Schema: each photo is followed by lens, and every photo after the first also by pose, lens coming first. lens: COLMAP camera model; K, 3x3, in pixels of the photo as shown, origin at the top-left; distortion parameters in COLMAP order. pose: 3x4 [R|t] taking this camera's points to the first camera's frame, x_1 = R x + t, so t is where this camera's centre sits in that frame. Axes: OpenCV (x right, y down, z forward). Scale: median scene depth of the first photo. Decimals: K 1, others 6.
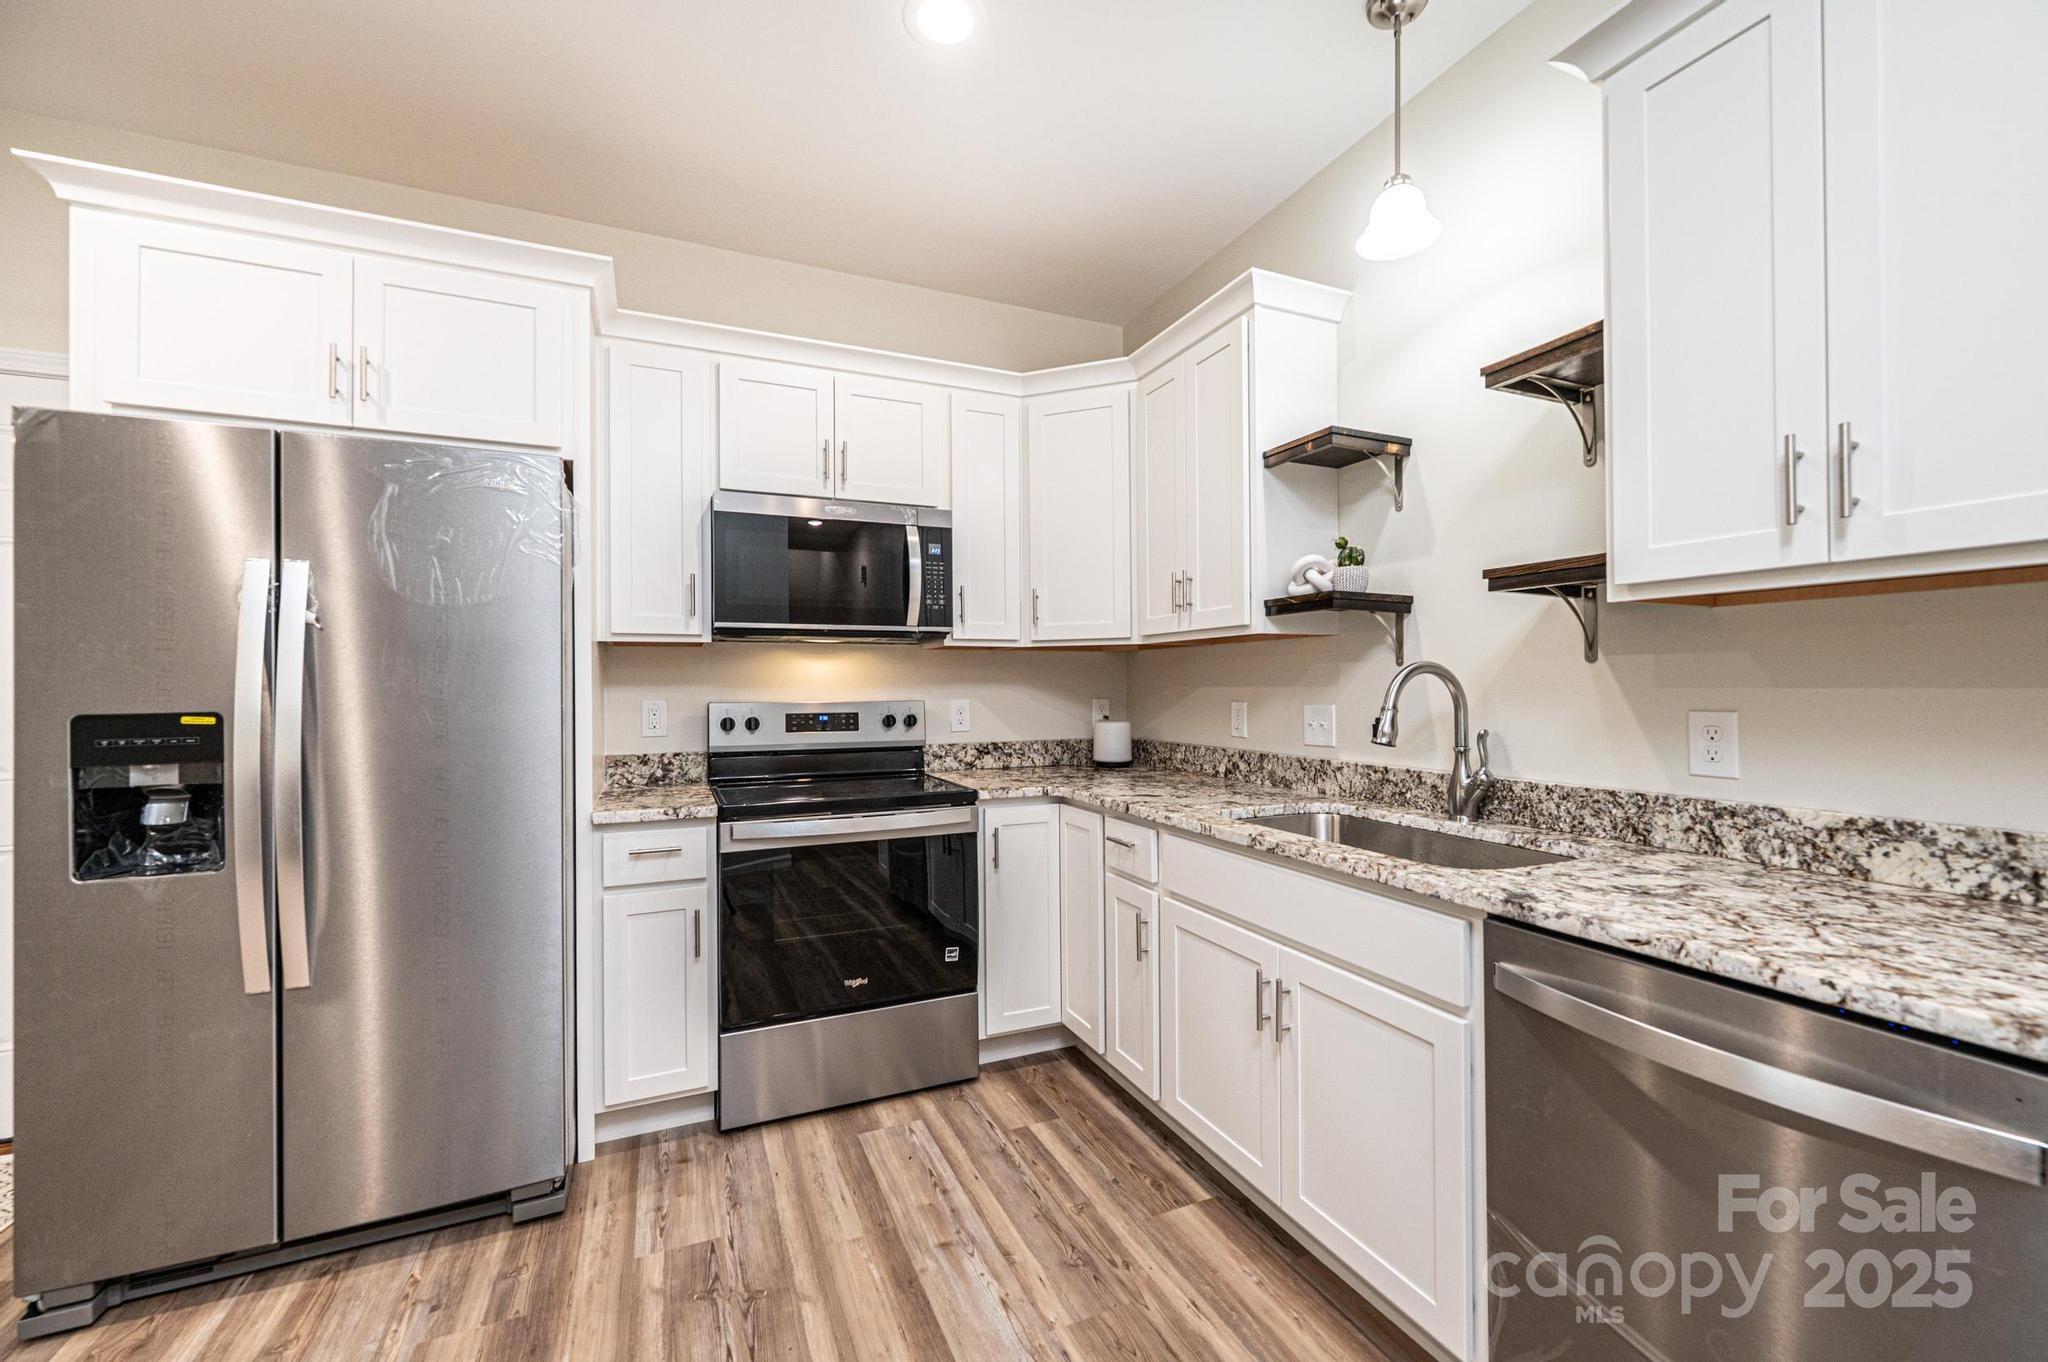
lens RADIAL K [[829.4, 0, 1021.4], [0, 829.4, 673.8], [0, 0, 1]] dist [0.008059, -0.000488]
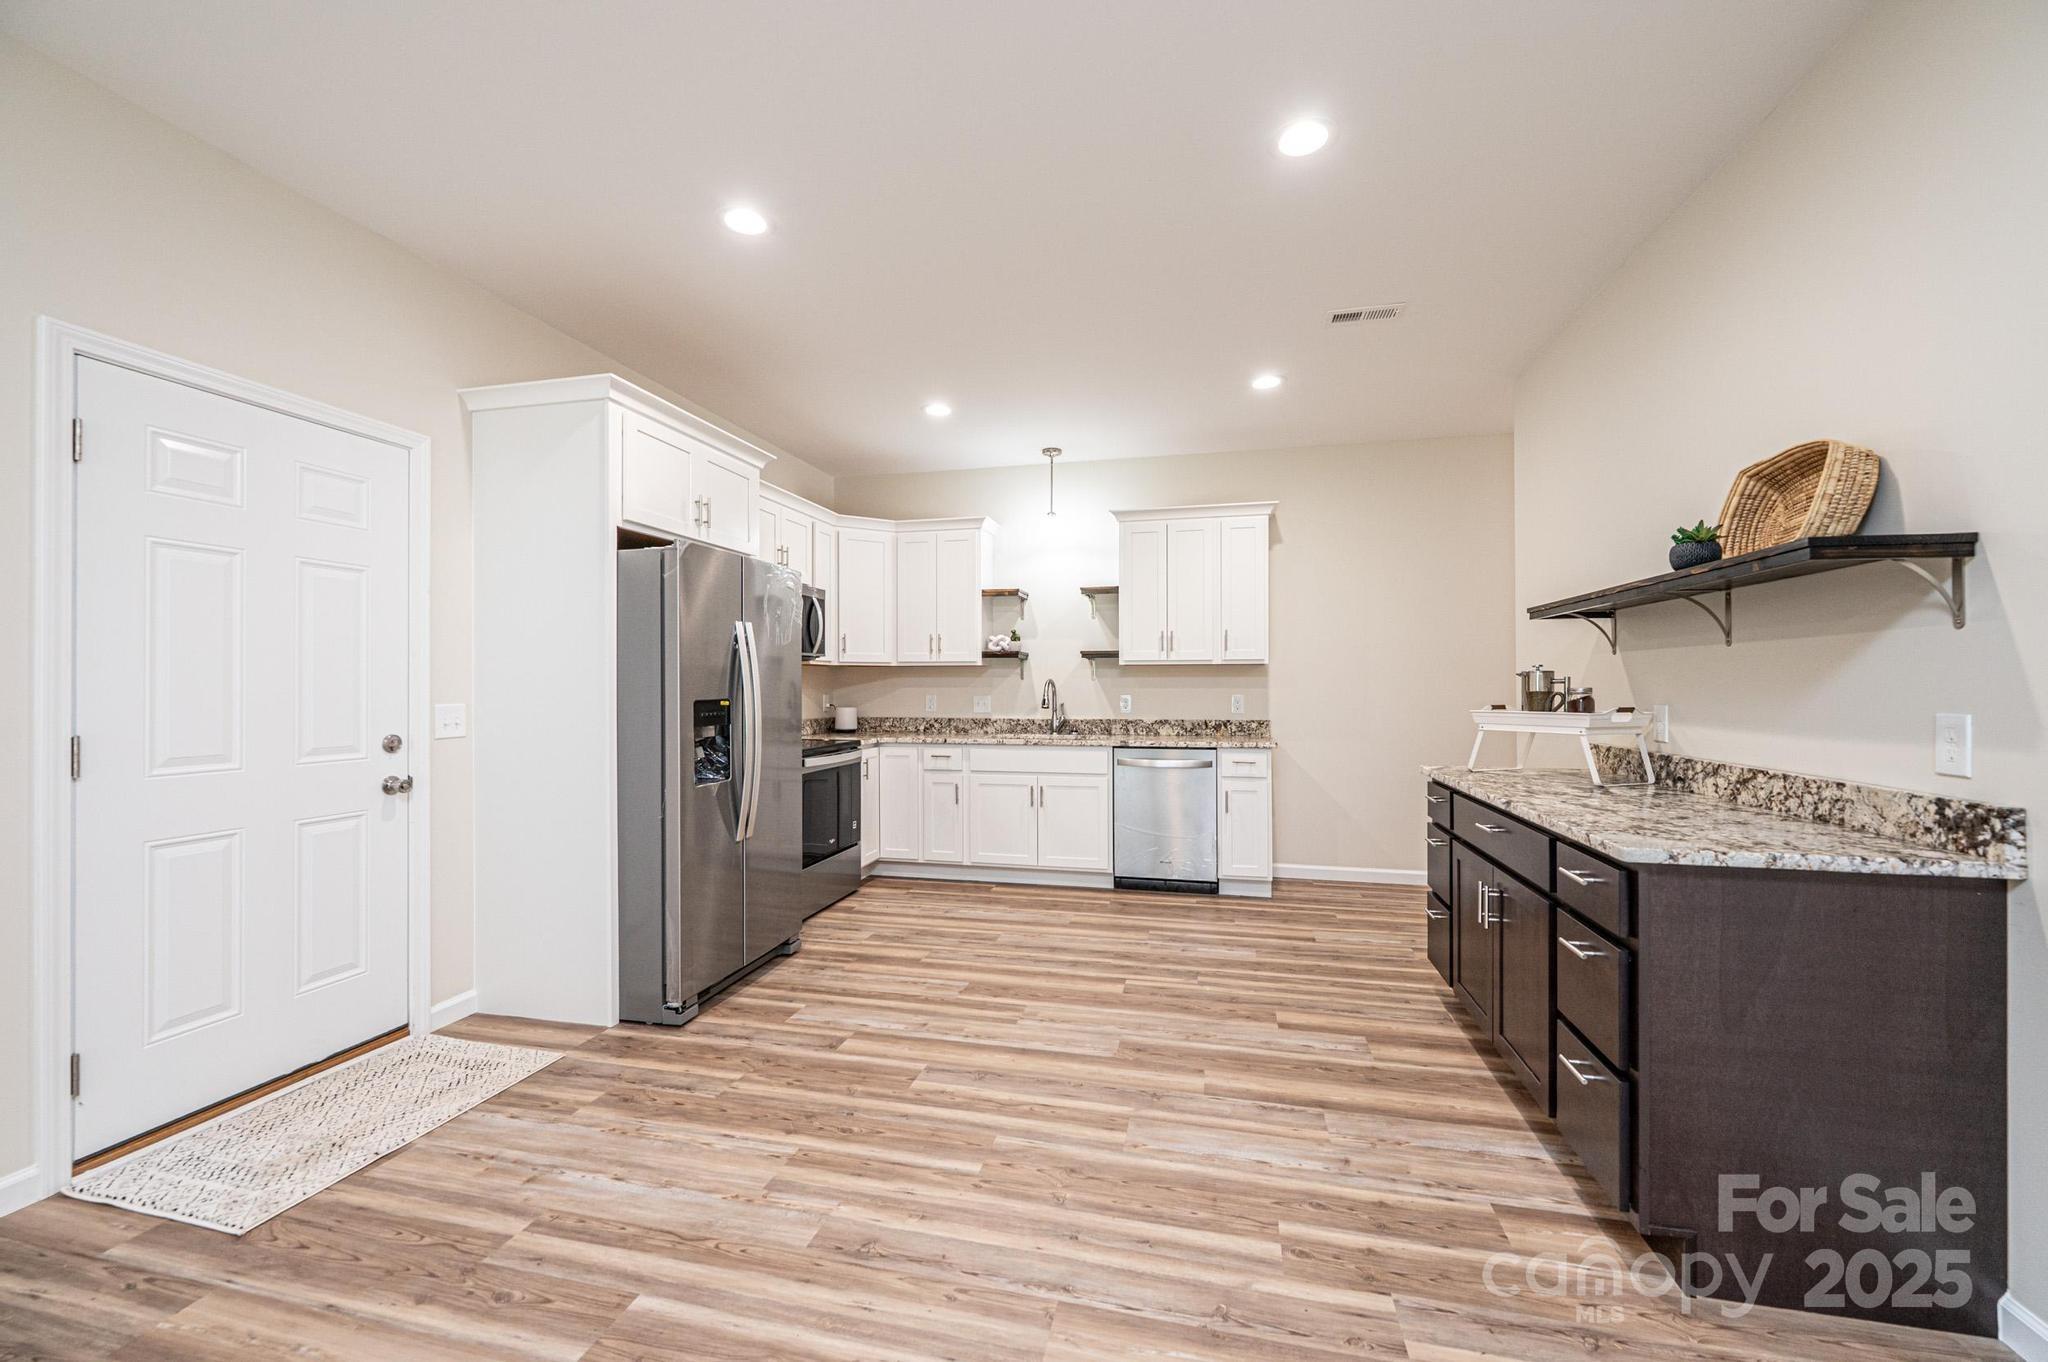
lens RADIAL K [[829.4, 0, 1021.6], [0, 829.4, 681.3], [0, 0, 1]] dist [0.008059, -0.000488]
pose [[0.594607, 0.010093, 0.803953, -1.719035], [-0.014411, 0.999894, -0.001895, -0.000020], [-0.803888, -0.010459, 0.594689, -0.569009]]
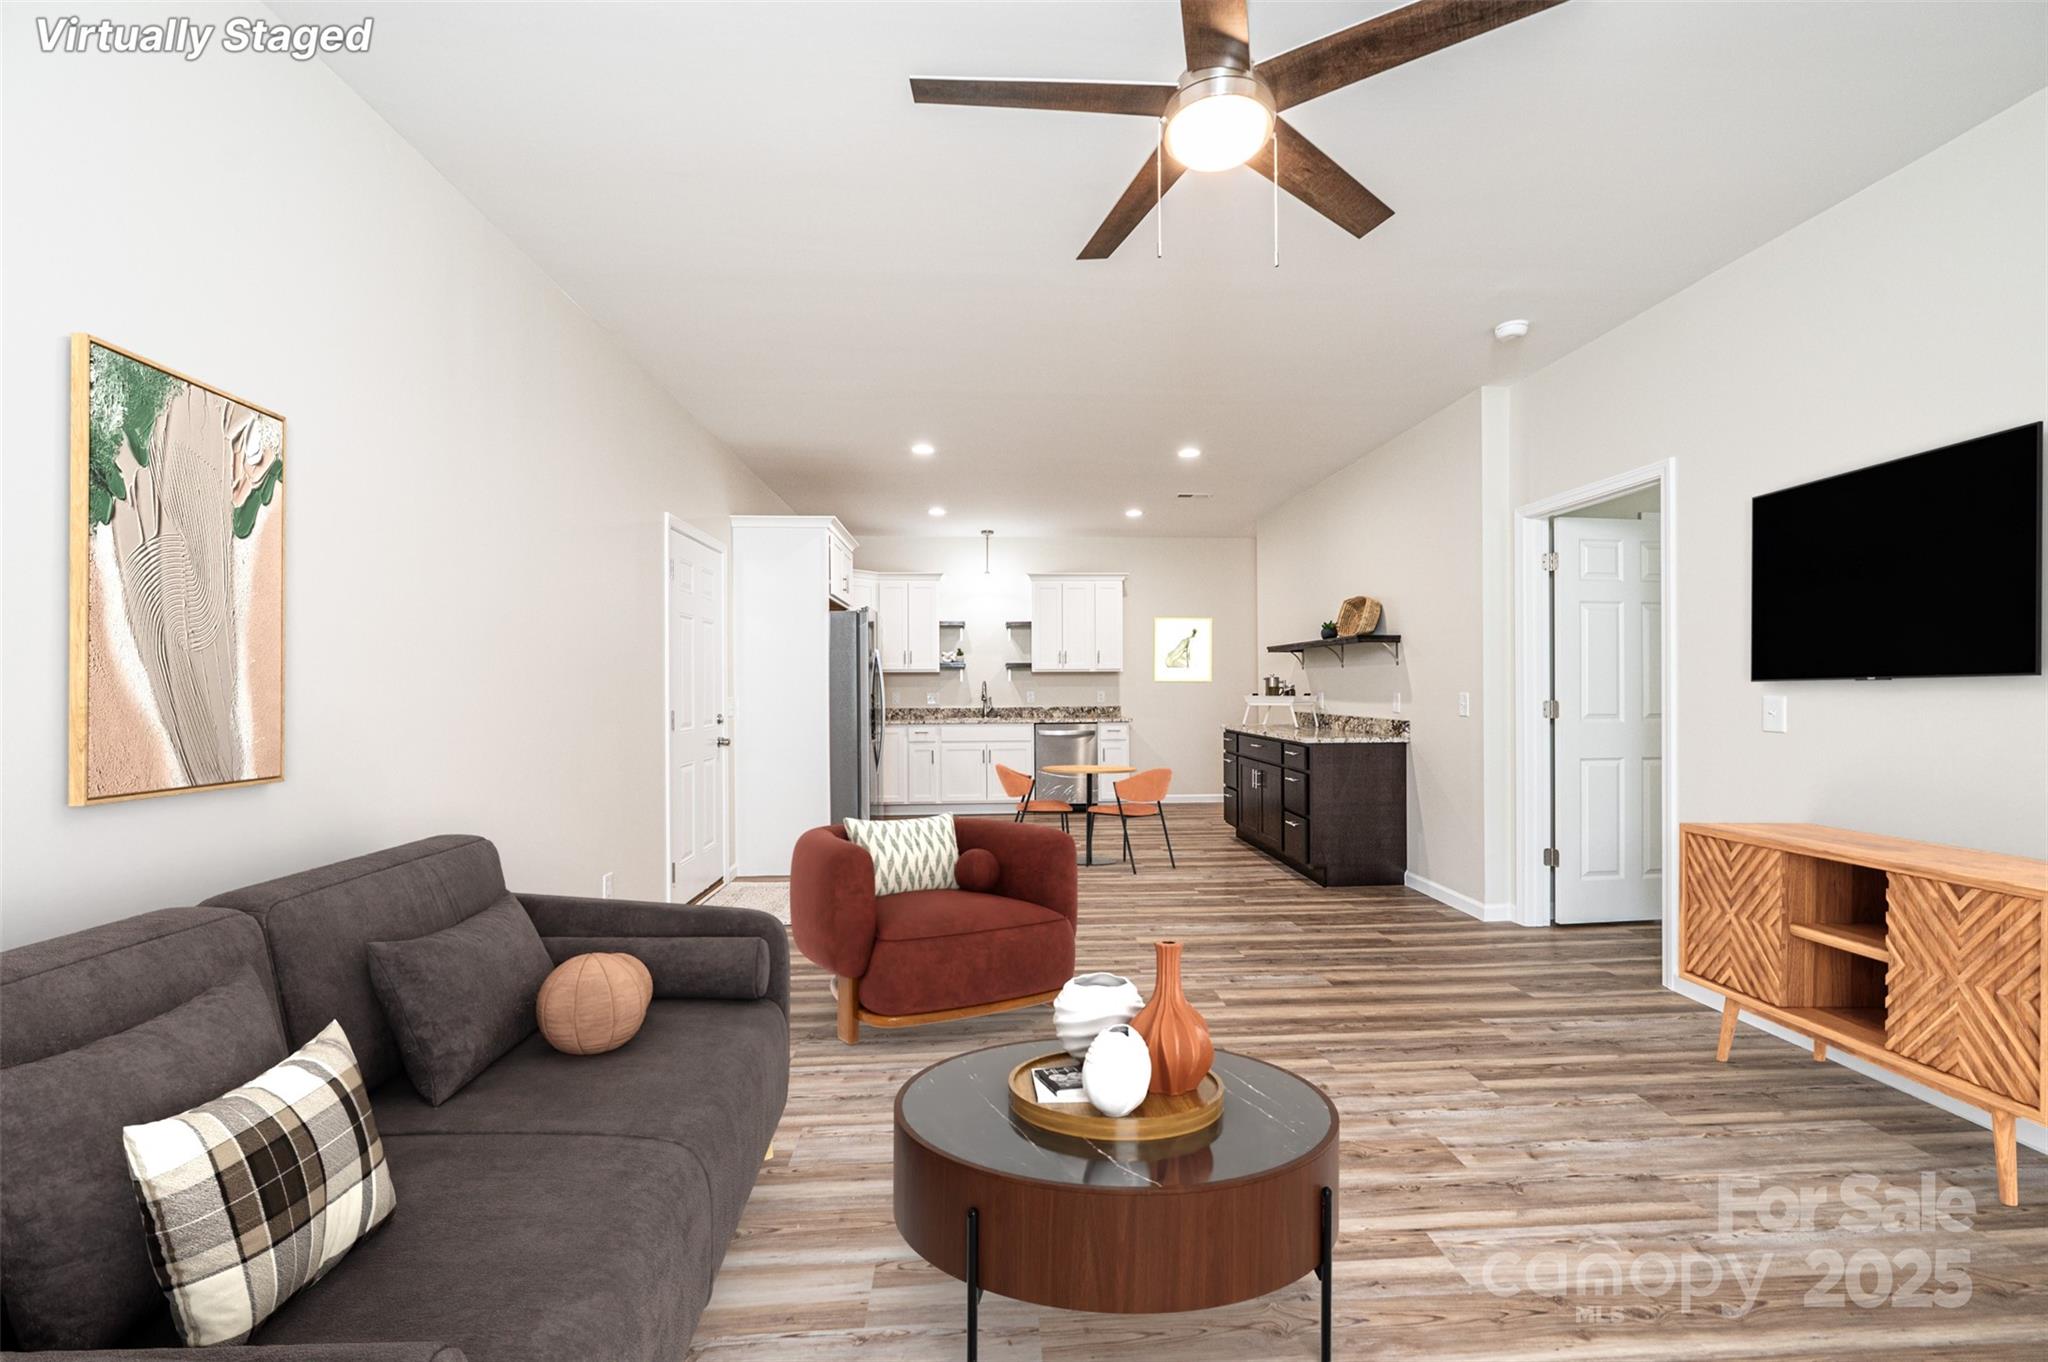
lens RADIAL K [[817.8, 0, 1022.8], [0, 817.8, 684.0], [0, 0, 1]] dist [0.000755, -0.000001]
pose [[0.340577, 0.006772, 0.940192, -3.191466], [-0.009701, 0.999946, -0.003688, 0.012070], [-0.940167, -0.007865, 0.340624, -0.594525]]
